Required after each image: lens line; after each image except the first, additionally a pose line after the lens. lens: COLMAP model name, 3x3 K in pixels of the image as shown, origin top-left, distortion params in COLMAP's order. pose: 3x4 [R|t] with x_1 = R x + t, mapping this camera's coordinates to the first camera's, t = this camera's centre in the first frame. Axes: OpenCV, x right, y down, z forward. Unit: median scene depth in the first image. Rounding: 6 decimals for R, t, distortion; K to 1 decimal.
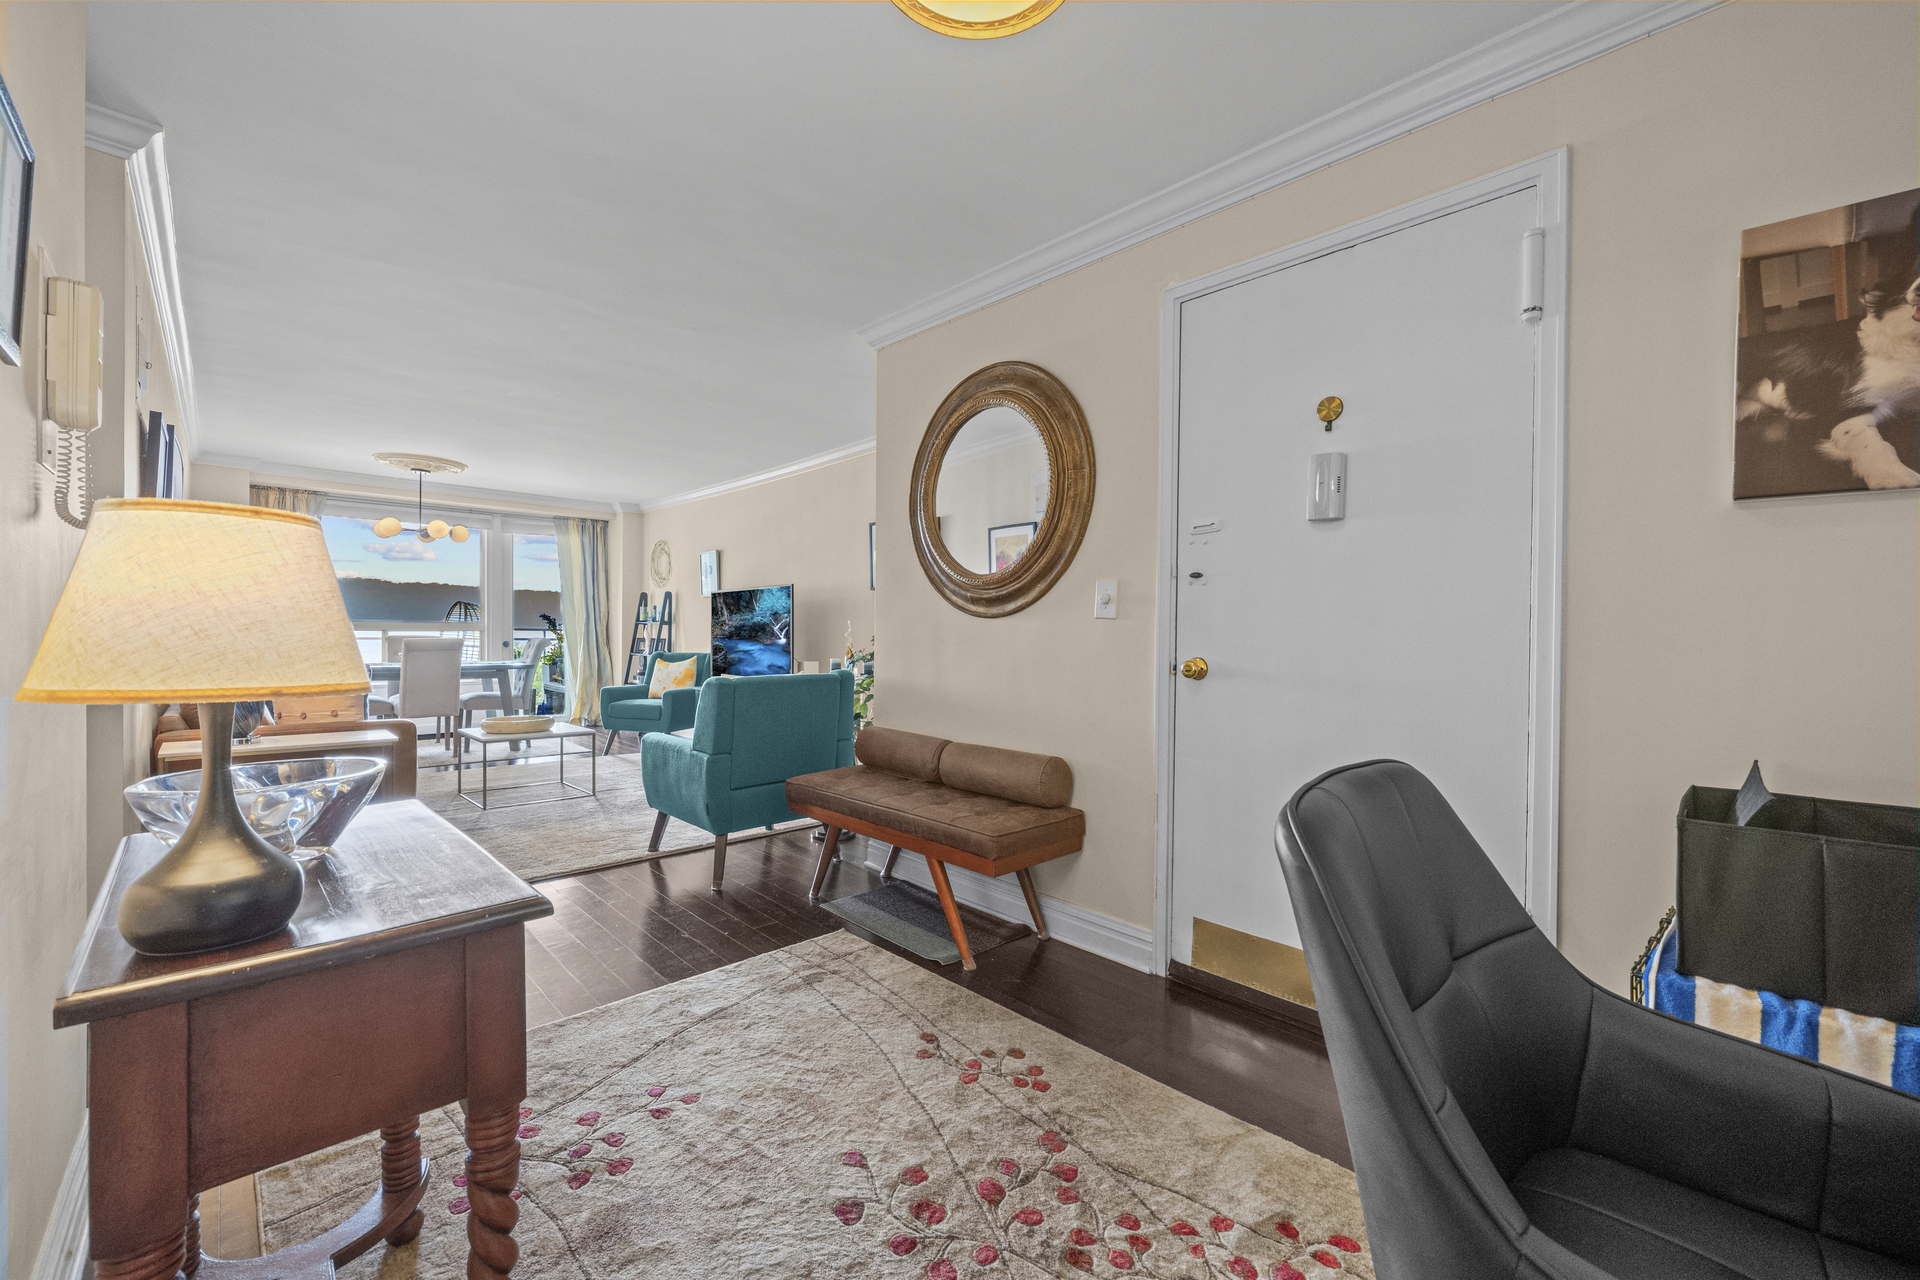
lens RADIAL K [[775.5, 0, 961.2], [0, 775.5, 635.3], [0, 0, 1]] dist [-0.002882, -0.000517]
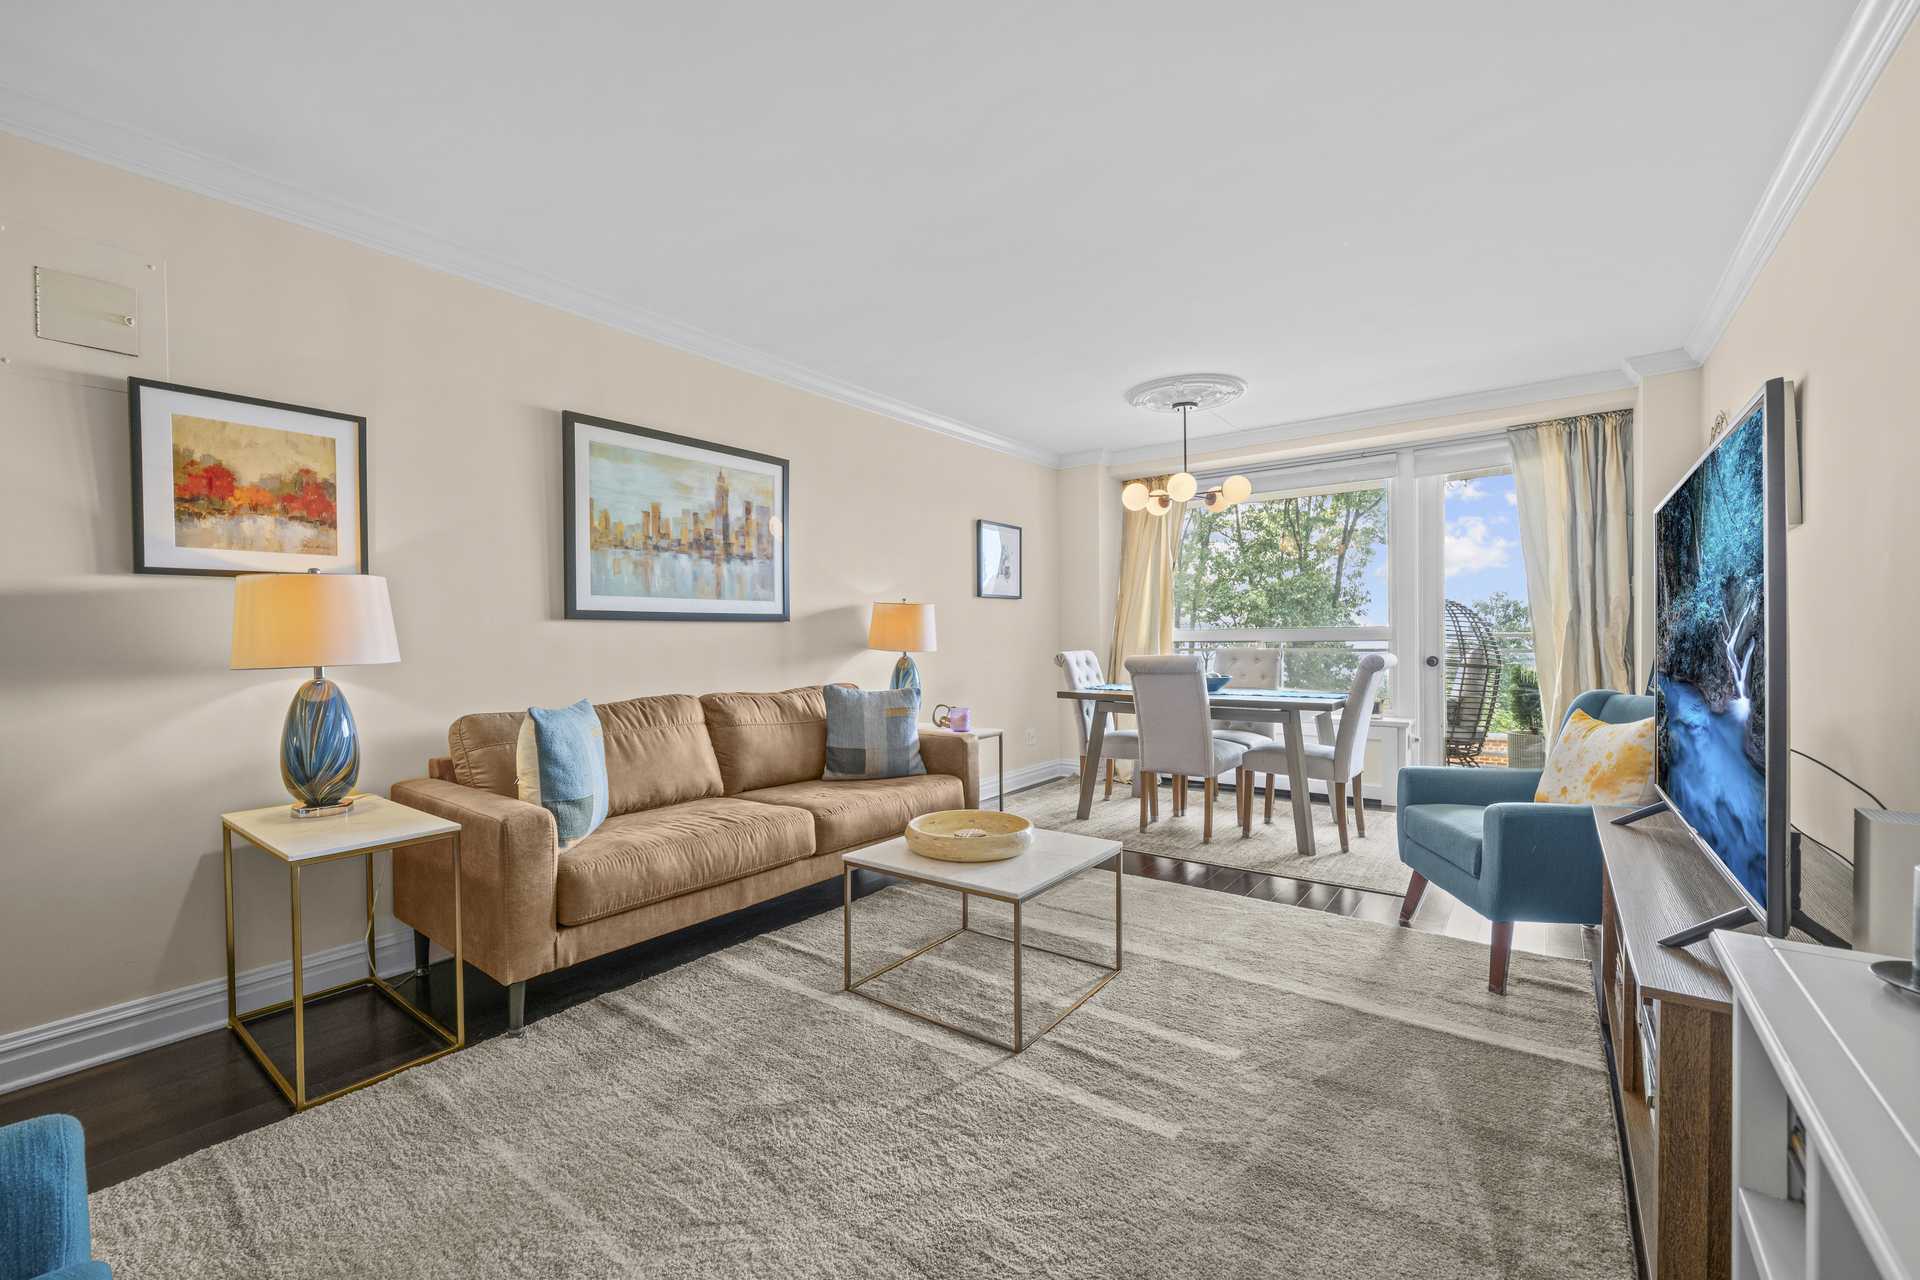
lens RADIAL K [[782.4, 0, 935.7], [0, 782.4, 647.7], [0, 0, 1]] dist [-0.002081, -0.000193]
pose [[0.139861, 0.002939, -0.990167, -0.048939], [0.006282, 0.999973, 0.003856, -0.006149], [0.990151, -0.006759, 0.139839, 0.631679]]
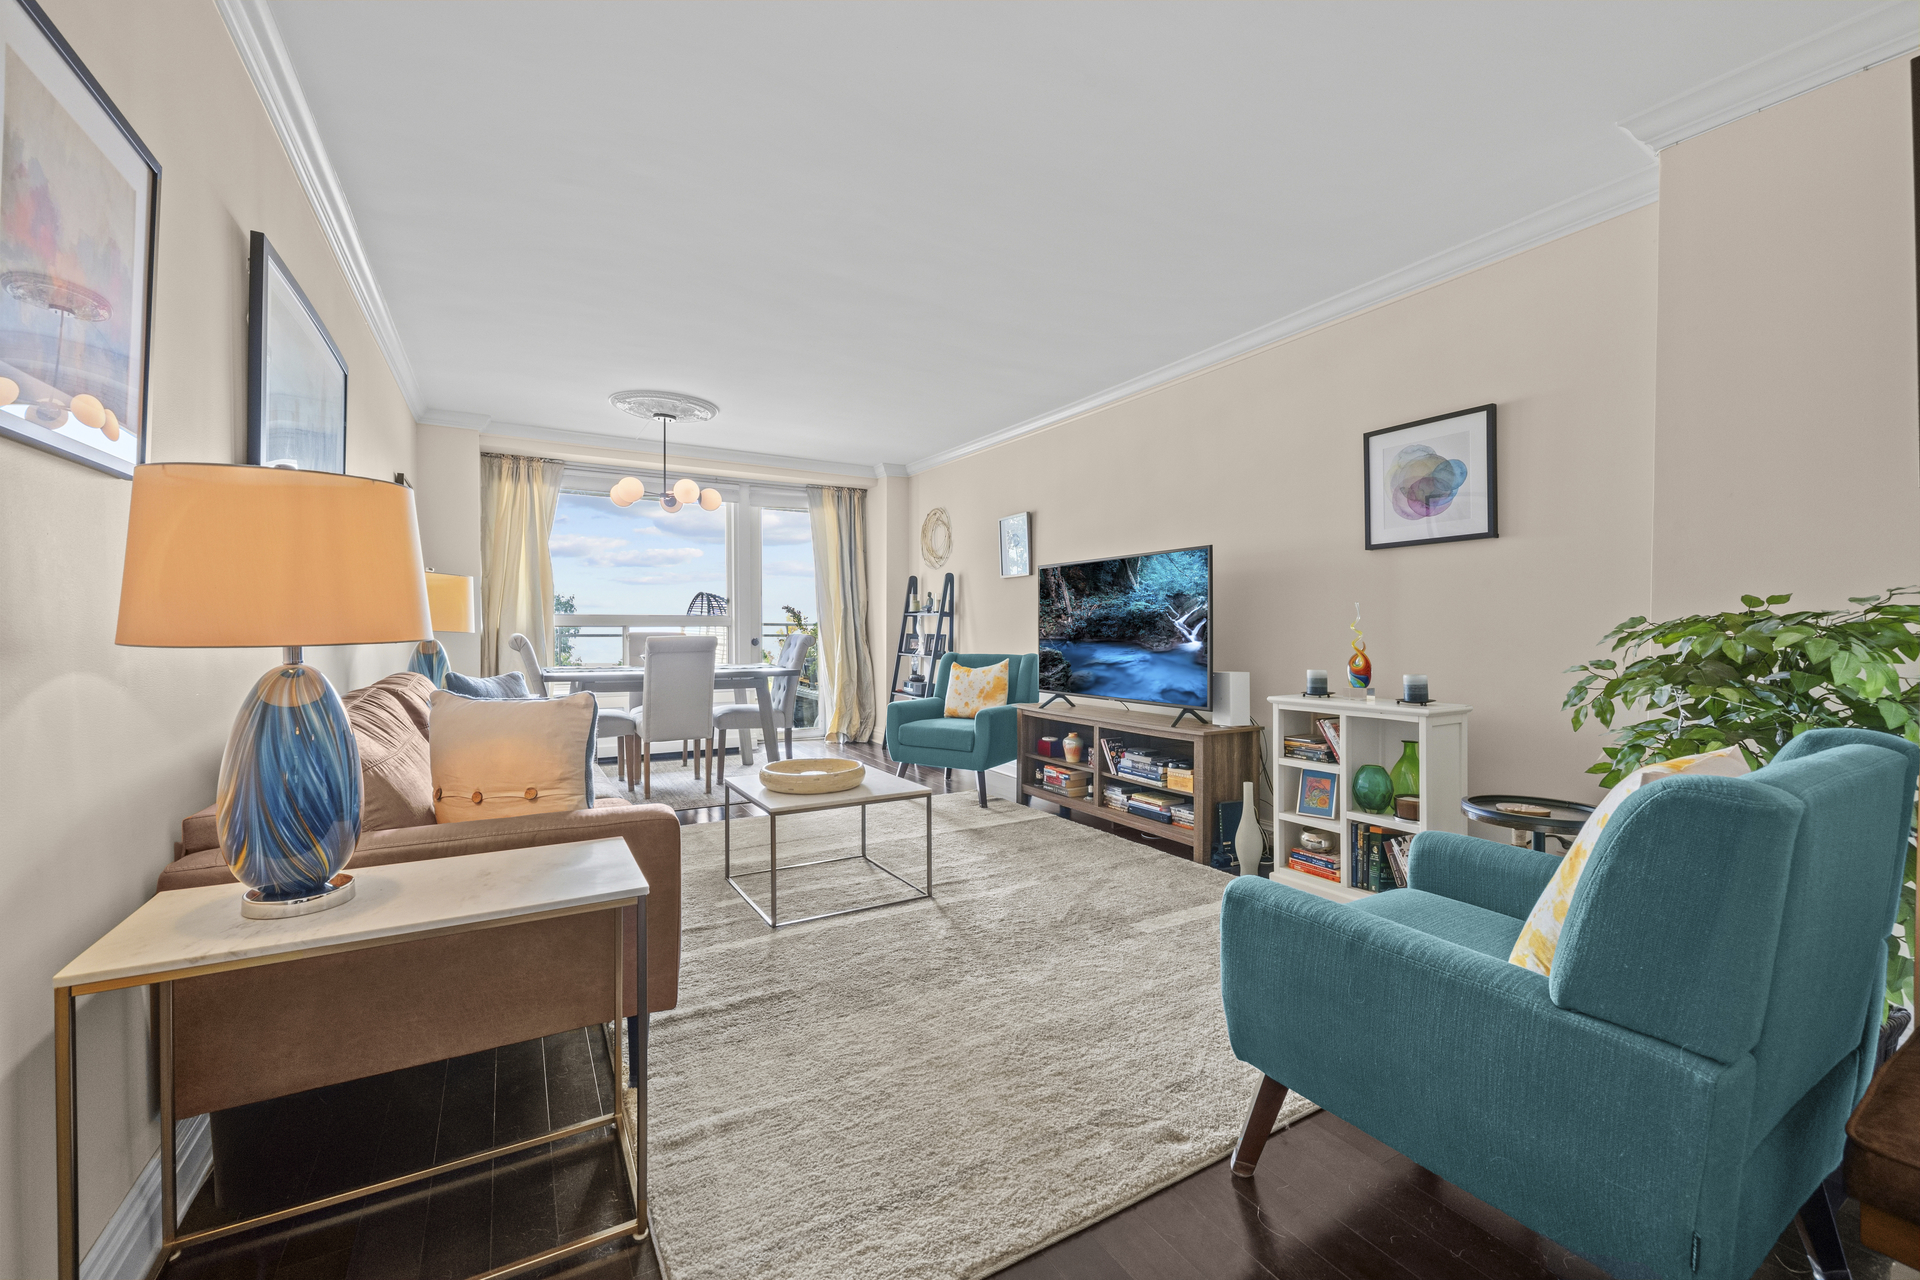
lens RADIAL K [[775.5, 0, 961.2], [0, 775.5, 635.3], [0, 0, 1]] dist [-0.002882, -0.000517]
pose [[0.972895, -0.003204, -0.231226, -0.215590], [0.004954, 0.999963, 0.006987, -0.000616], [0.231195, -0.007943, 0.972875, 0.292381]]
